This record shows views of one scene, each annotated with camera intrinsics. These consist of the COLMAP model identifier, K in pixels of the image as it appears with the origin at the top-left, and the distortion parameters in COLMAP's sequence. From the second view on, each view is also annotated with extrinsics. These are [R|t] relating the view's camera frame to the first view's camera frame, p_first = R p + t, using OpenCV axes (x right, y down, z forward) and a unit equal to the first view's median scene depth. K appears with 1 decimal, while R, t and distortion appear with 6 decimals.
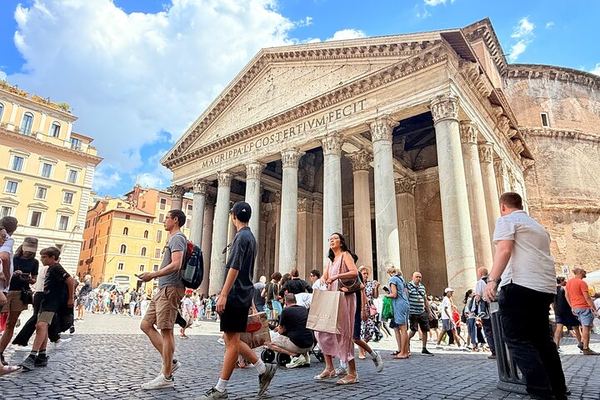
lens RADIAL K [[352.8, 0, 298.9], [0, 352.8, 198.7], [0, 0, 1]] dist [0.001990, -0.000843]
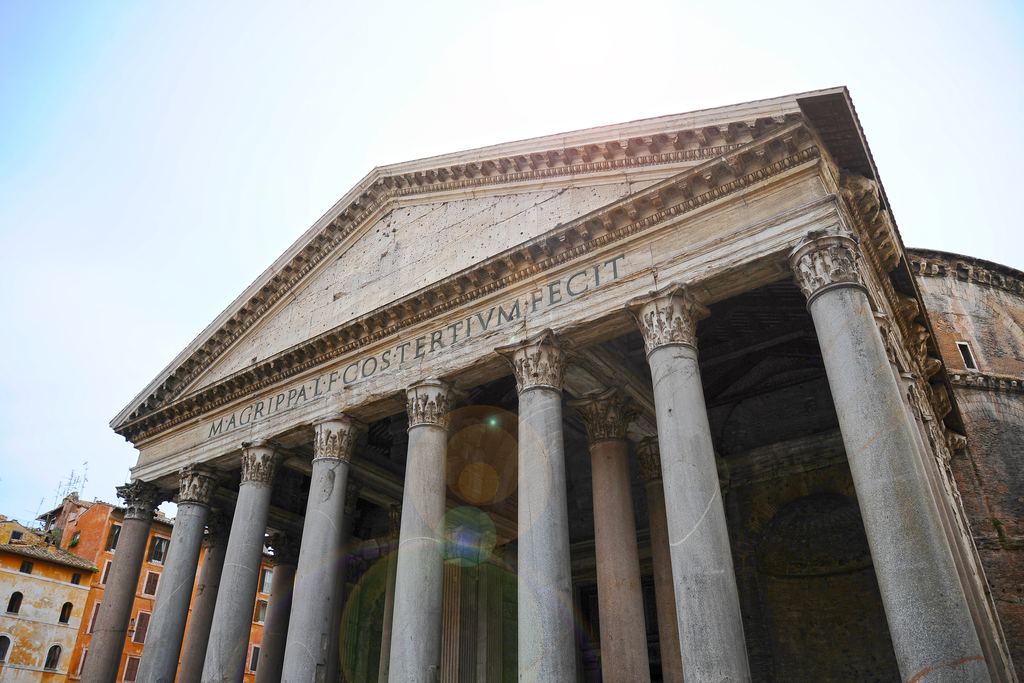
lens RADIAL K [[706.2, 0, 509.1], [0, 706.2, 342.3], [0, 0, 1]] dist [-0.083901, 0.013872]
pose [[0.995245, 0.037225, 0.090005, -0.008649], [-0.009746, 0.957509, -0.288239, 0.038187], [-0.096911, 0.285991, 0.953319, 0.208248]]
